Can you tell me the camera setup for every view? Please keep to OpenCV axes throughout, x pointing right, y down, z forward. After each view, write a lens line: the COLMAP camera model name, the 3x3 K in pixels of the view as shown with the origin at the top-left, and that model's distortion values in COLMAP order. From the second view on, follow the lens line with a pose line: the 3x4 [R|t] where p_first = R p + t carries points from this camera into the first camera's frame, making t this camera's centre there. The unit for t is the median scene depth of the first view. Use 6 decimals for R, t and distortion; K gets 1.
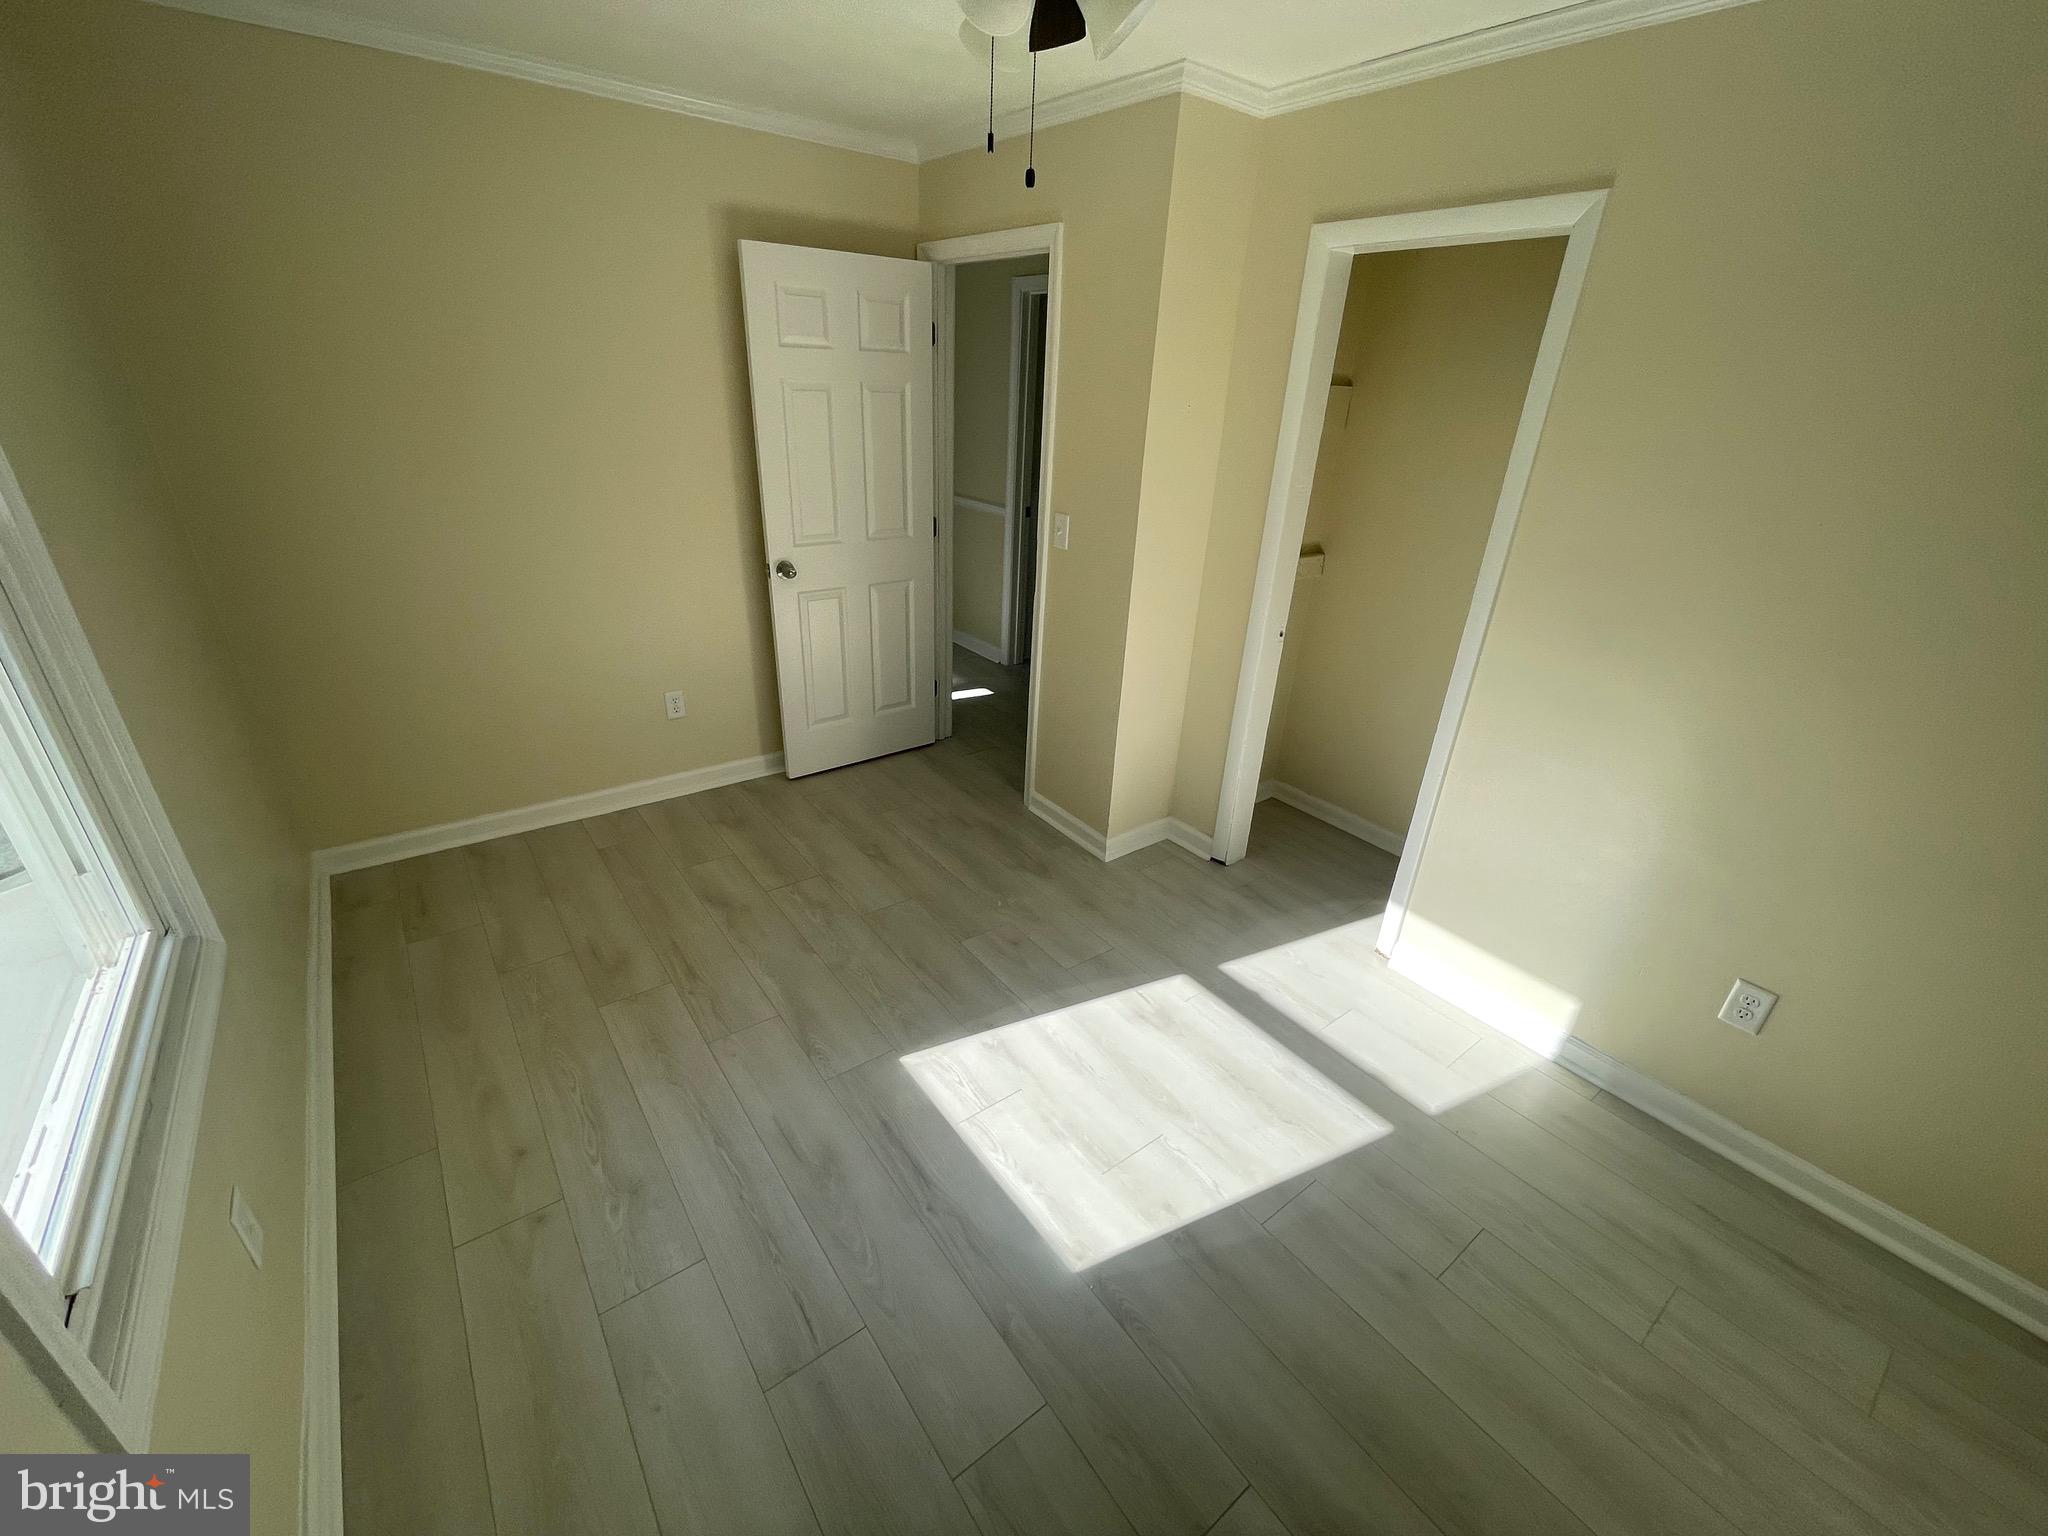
lens RADIAL K [[835.0, 0, 1013.9], [0, 835.0, 774.2], [0, 0, 1]] dist [-0.000013, 0.000614]
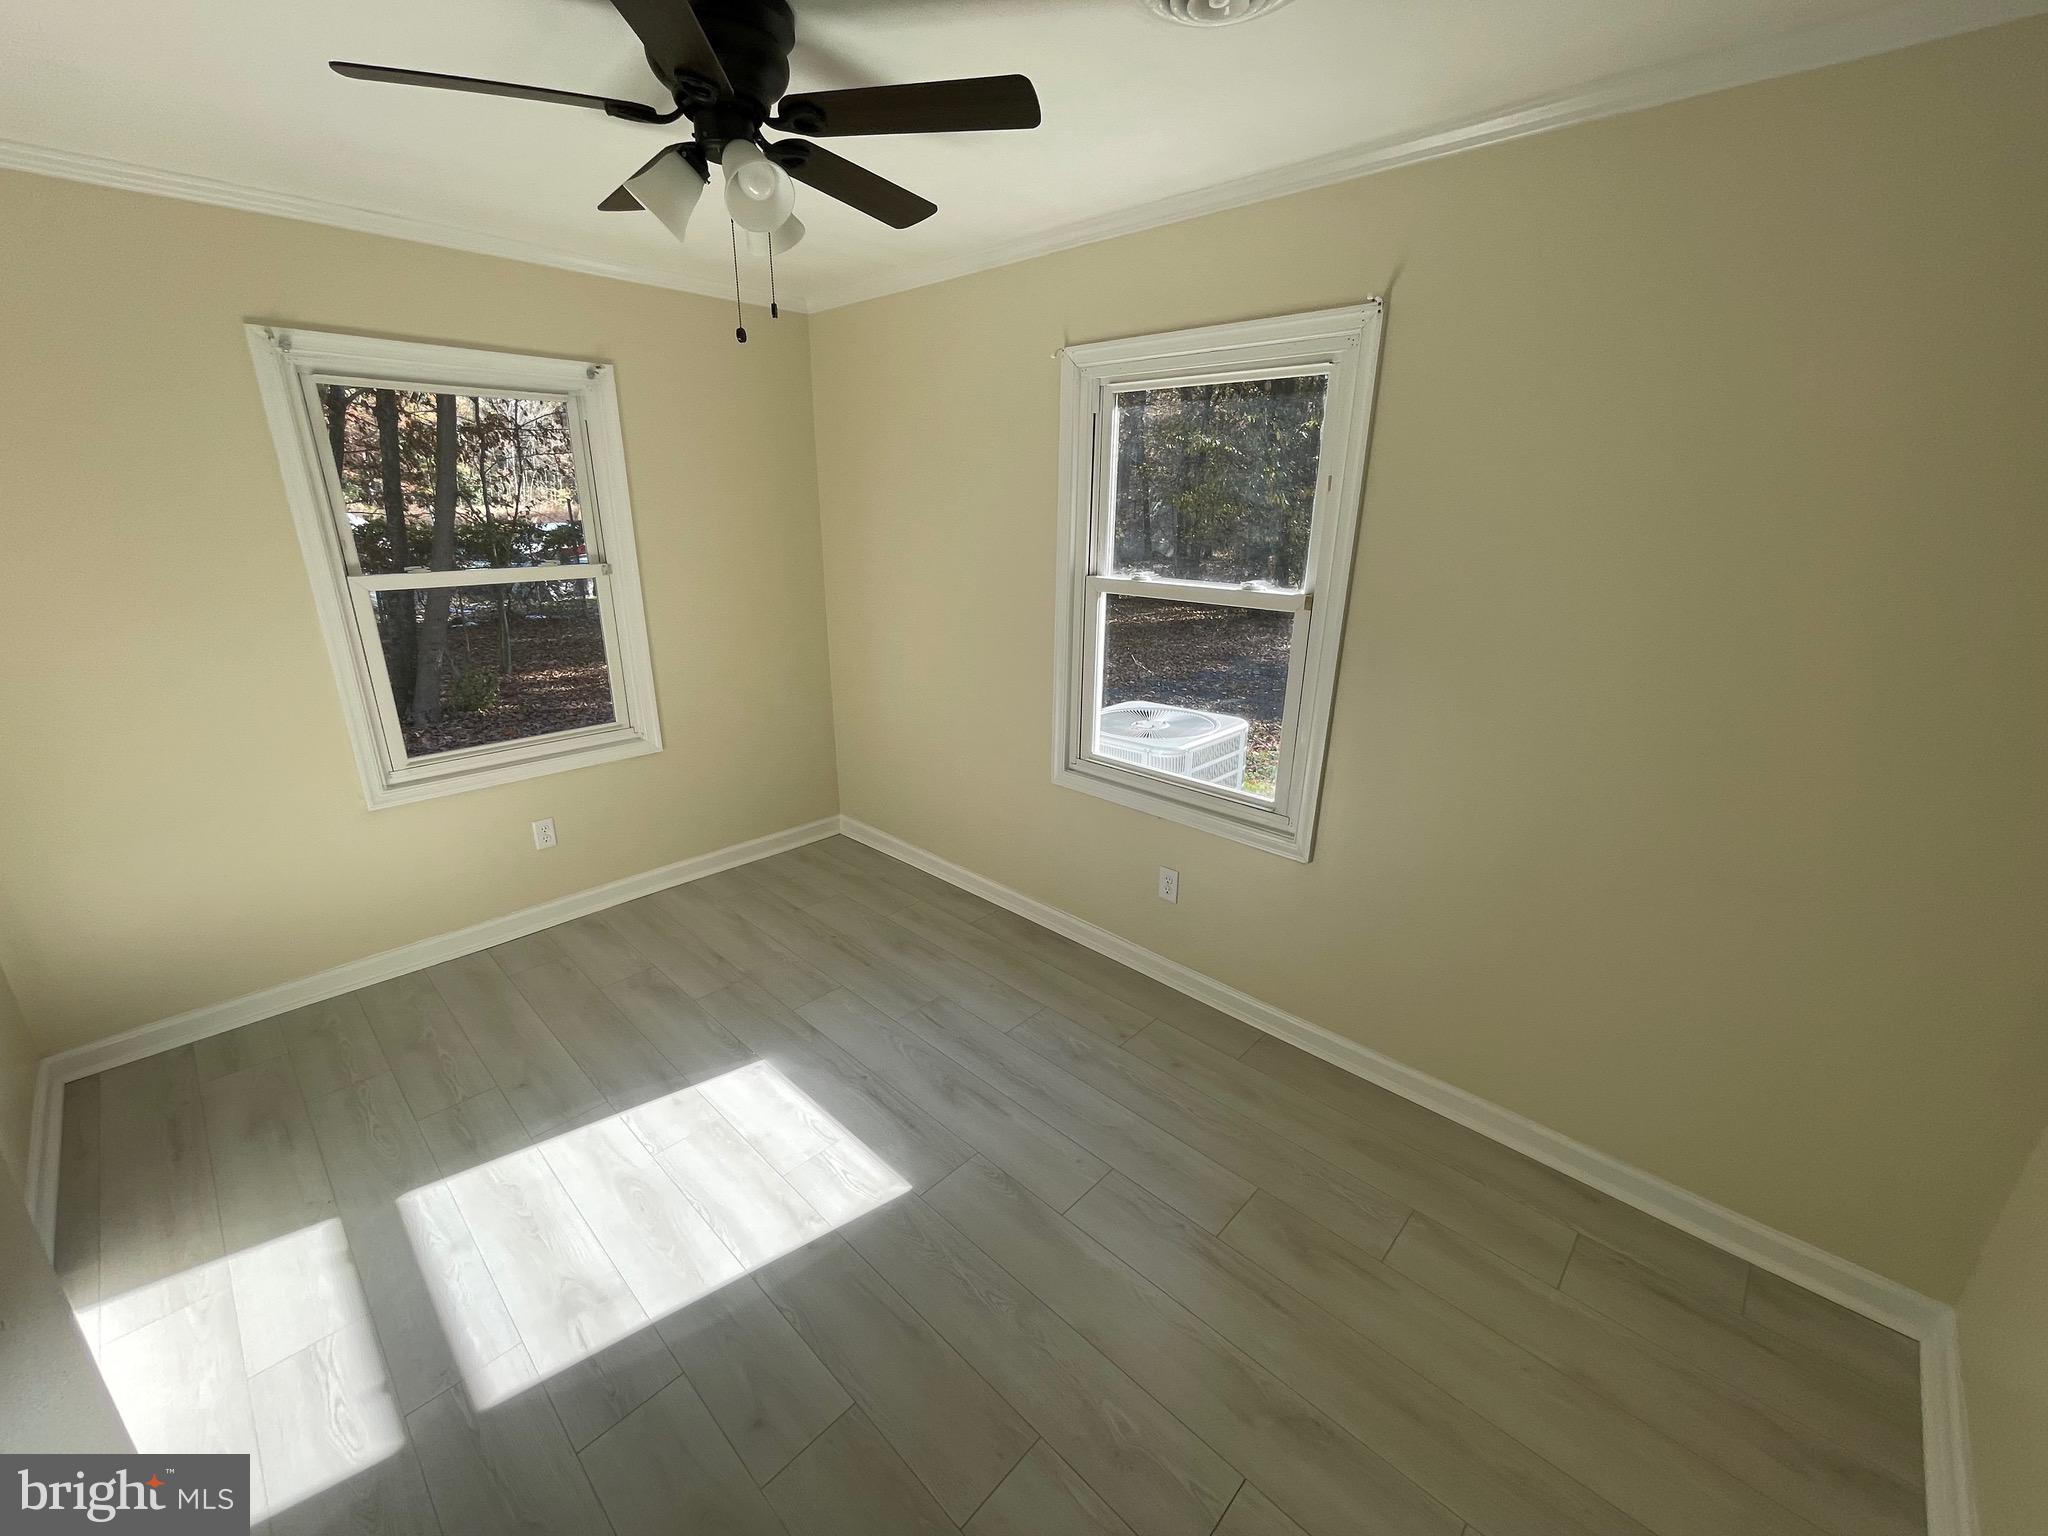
lens RADIAL K [[835.0, 0, 1013.9], [0, 835.0, 774.2], [0, 0, 1]] dist [-0.000013, 0.000614]
pose [[-0.985797, 0.007711, -0.167762, -0.096684], [-0.111407, 0.717466, 0.687627, -0.666846], [0.125666, 0.696551, -0.706417, 1.371016]]
